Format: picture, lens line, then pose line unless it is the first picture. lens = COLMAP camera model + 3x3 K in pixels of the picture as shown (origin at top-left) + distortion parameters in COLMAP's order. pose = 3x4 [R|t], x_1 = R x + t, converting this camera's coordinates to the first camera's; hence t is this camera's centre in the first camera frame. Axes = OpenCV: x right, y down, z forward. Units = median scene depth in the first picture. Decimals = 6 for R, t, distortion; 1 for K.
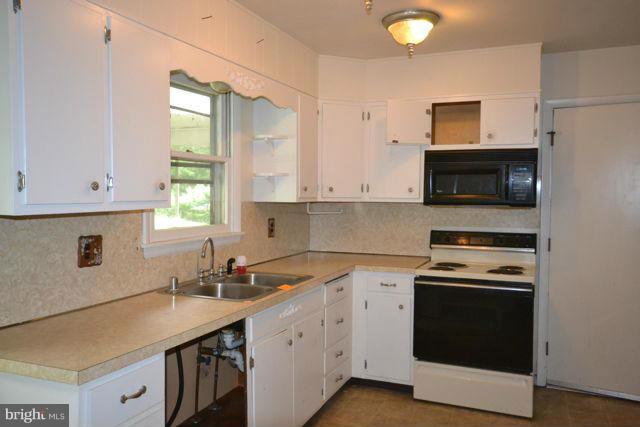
lens RADIAL K [[531.4, 0, 311.6], [0, 531.4, 212.4], [0, 0, 1]] dist [0.007559, 0.004520]
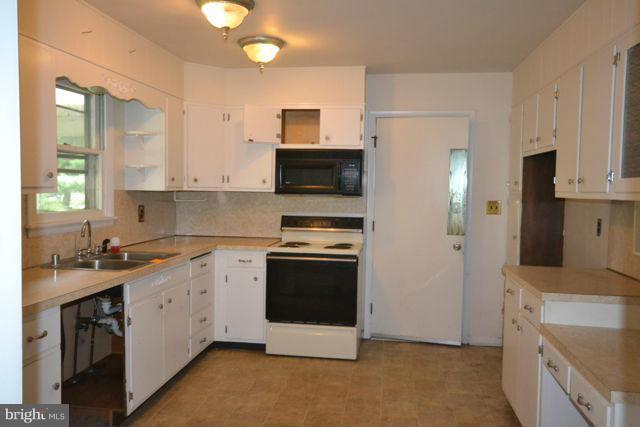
lens RADIAL K [[531.4, 0, 311.6], [0, 531.4, 212.4], [0, 0, 1]] dist [0.007559, 0.004520]
pose [[0.968836, -0.002931, 0.247687, -0.006079], [-0.000393, 0.999911, 0.013369, 0.012339], [-0.247704, -0.013050, 0.968748, -0.193671]]
